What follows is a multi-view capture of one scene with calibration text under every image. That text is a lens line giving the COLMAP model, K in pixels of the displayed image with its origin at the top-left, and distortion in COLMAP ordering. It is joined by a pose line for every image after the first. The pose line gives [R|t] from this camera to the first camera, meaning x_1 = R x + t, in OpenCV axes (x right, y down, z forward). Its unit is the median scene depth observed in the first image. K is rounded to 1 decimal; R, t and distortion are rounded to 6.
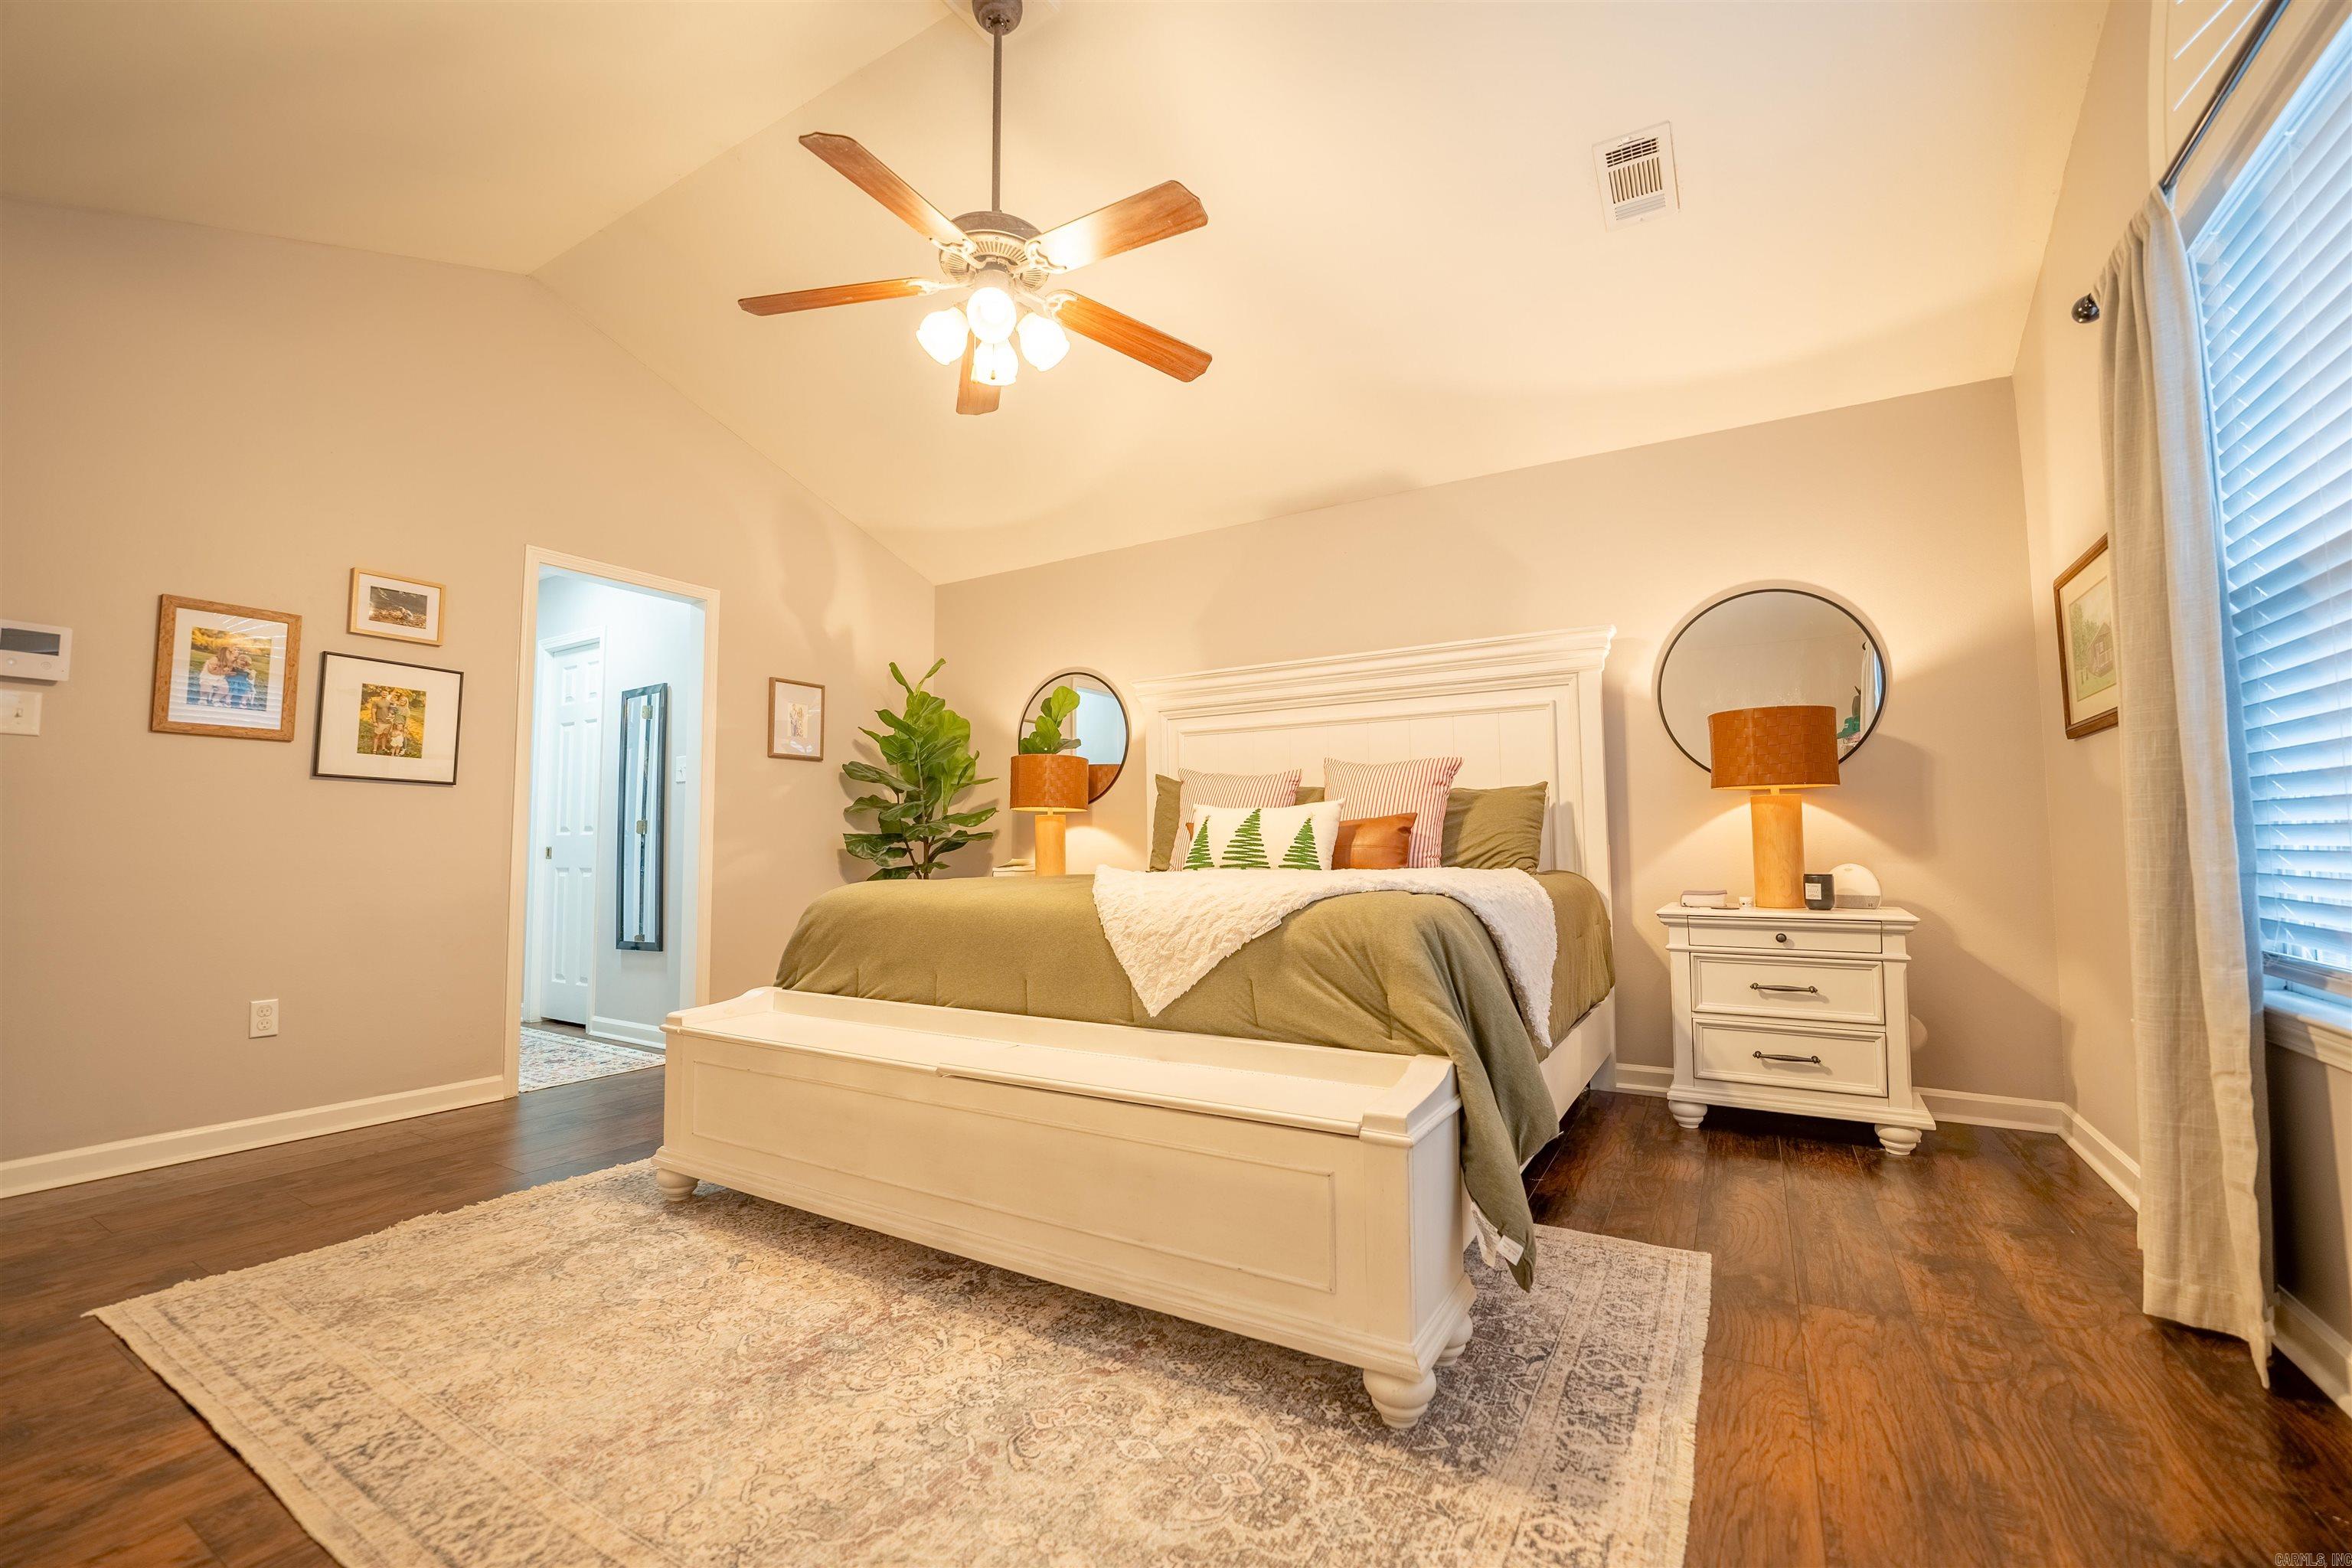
lens RADIAL K [[962.9, 0, 1176.0], [0, 962.9, 784.0], [0, 0, 1]] dist [-0.035780, 0.006769]
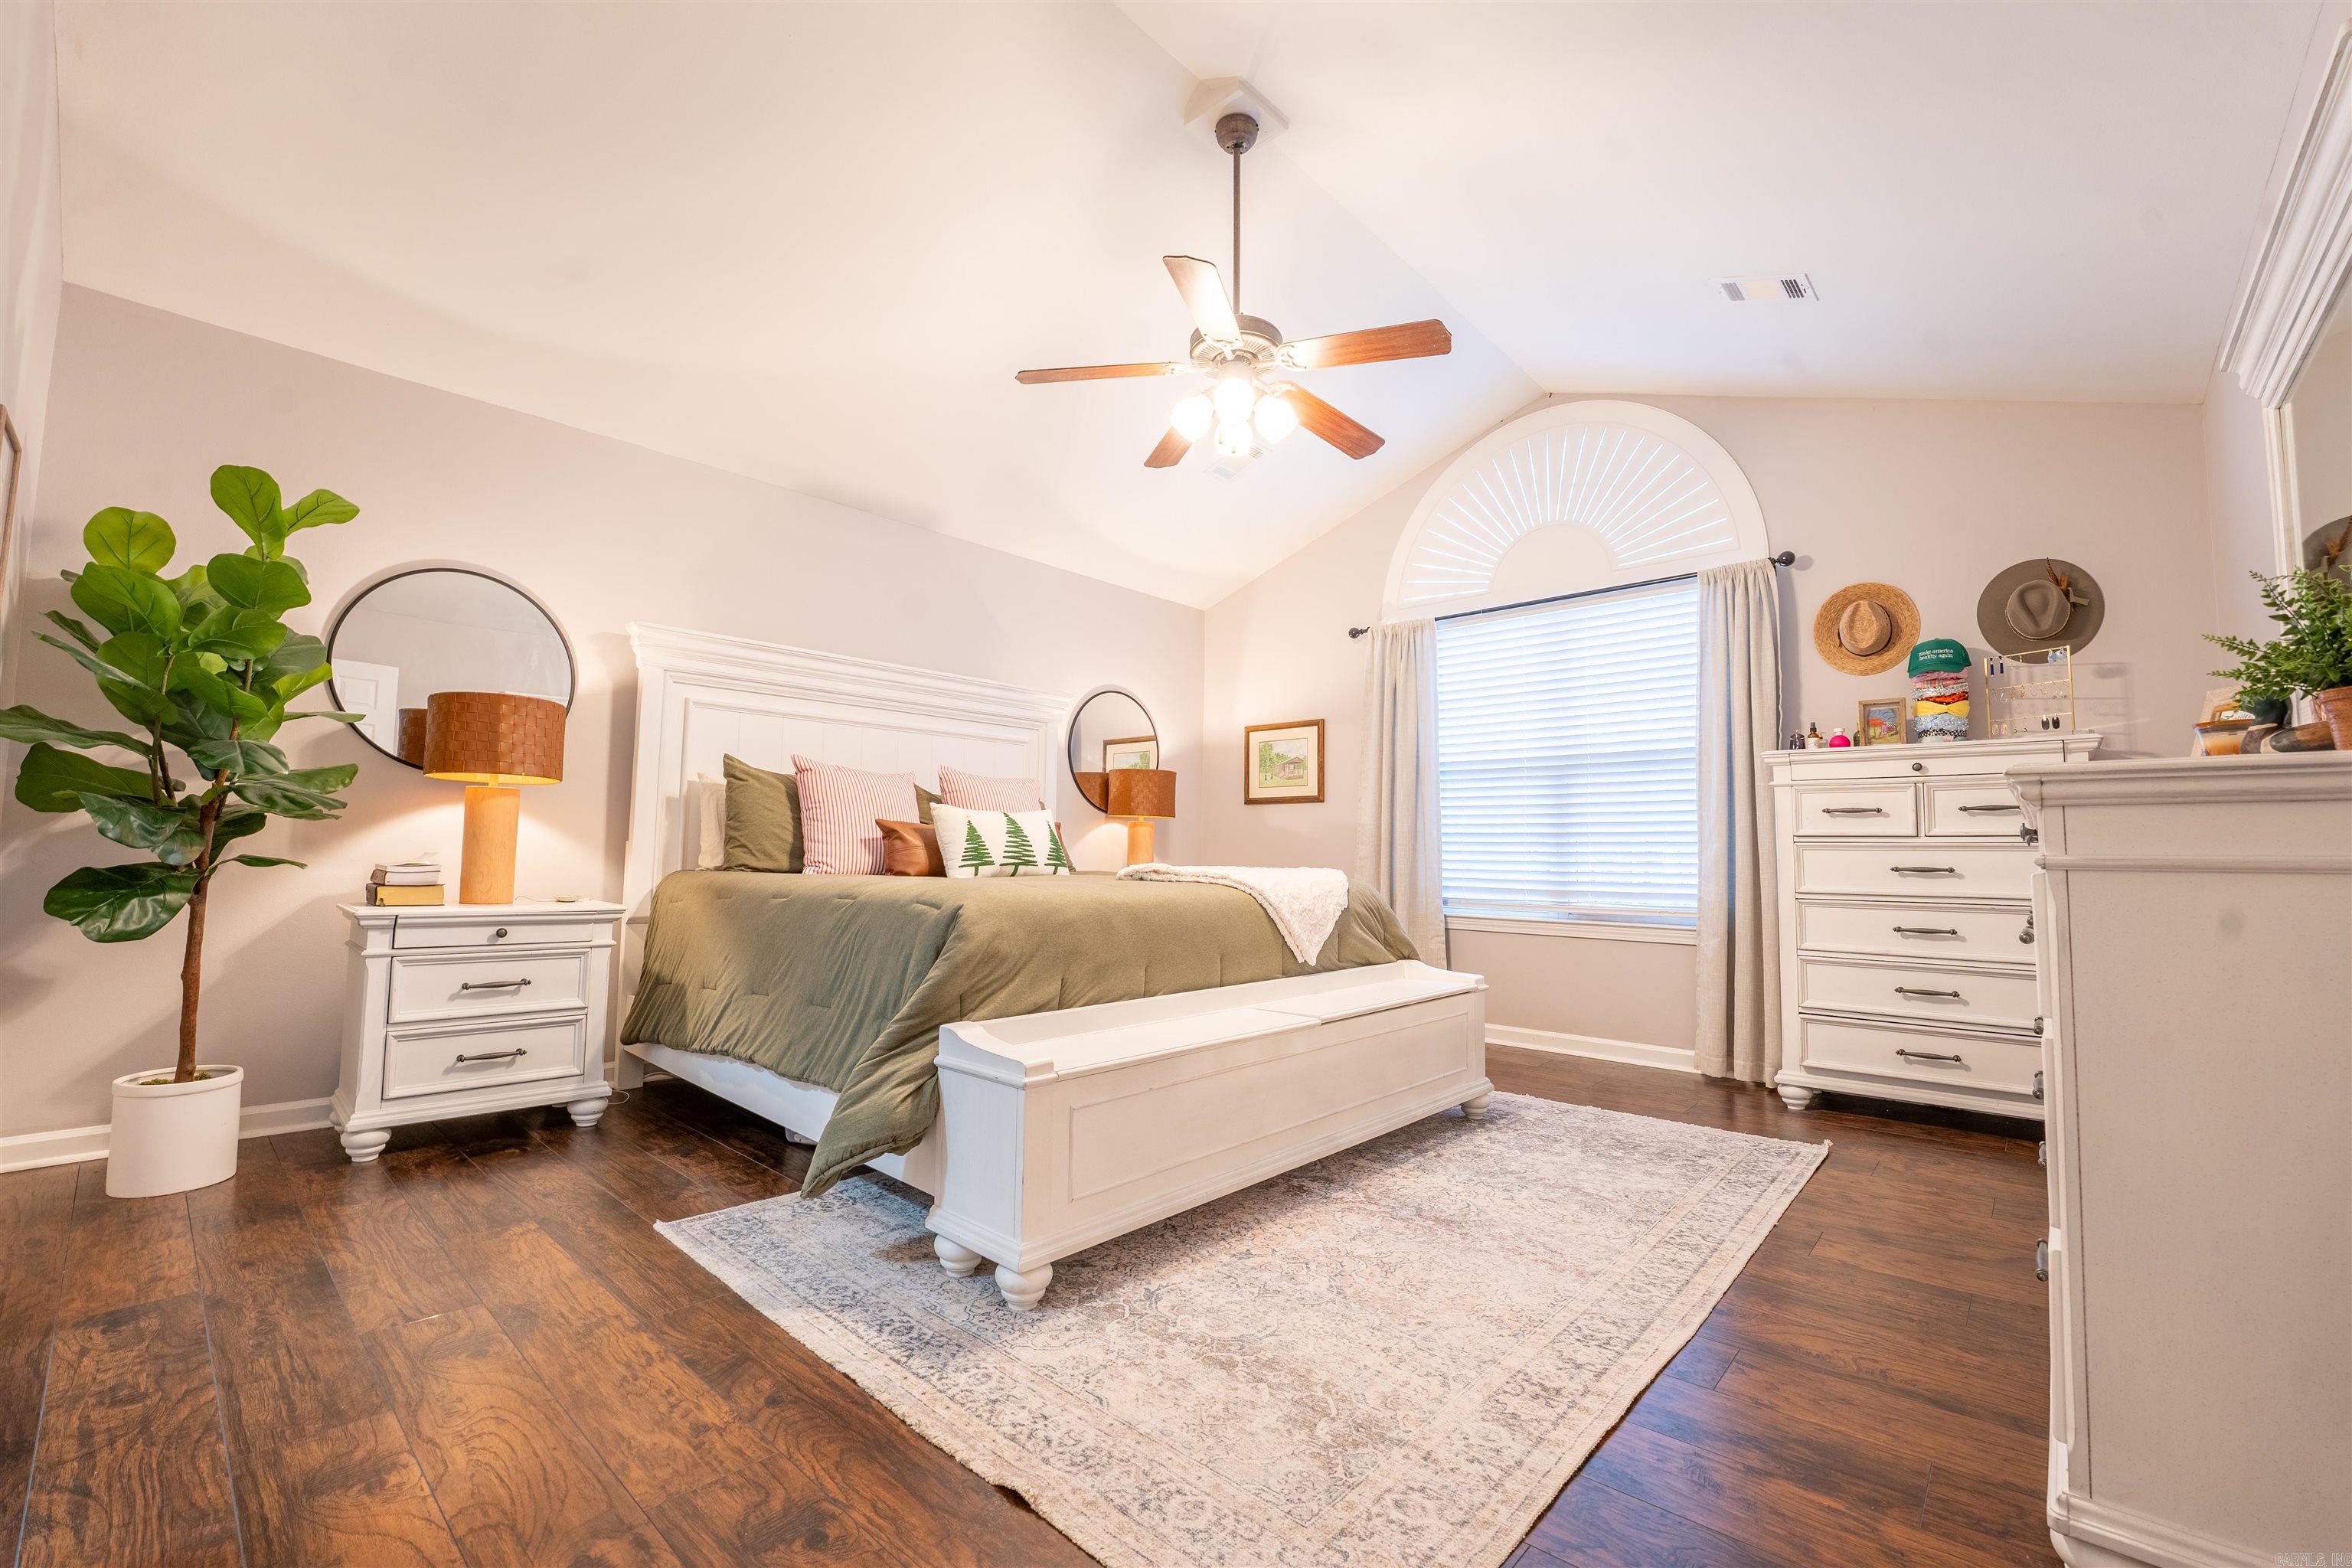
lens RADIAL K [[976.0, 0, 1176.0], [0, 976.0, 784.0], [0, 0, 1]] dist [-0.017687, 0.000268]
pose [[0.203266, 0.078002, 0.976012, -1.632113], [-0.086280, 0.994371, -0.061501, 0.076625], [-0.975315, -0.071709, 0.208852, 0.951067]]
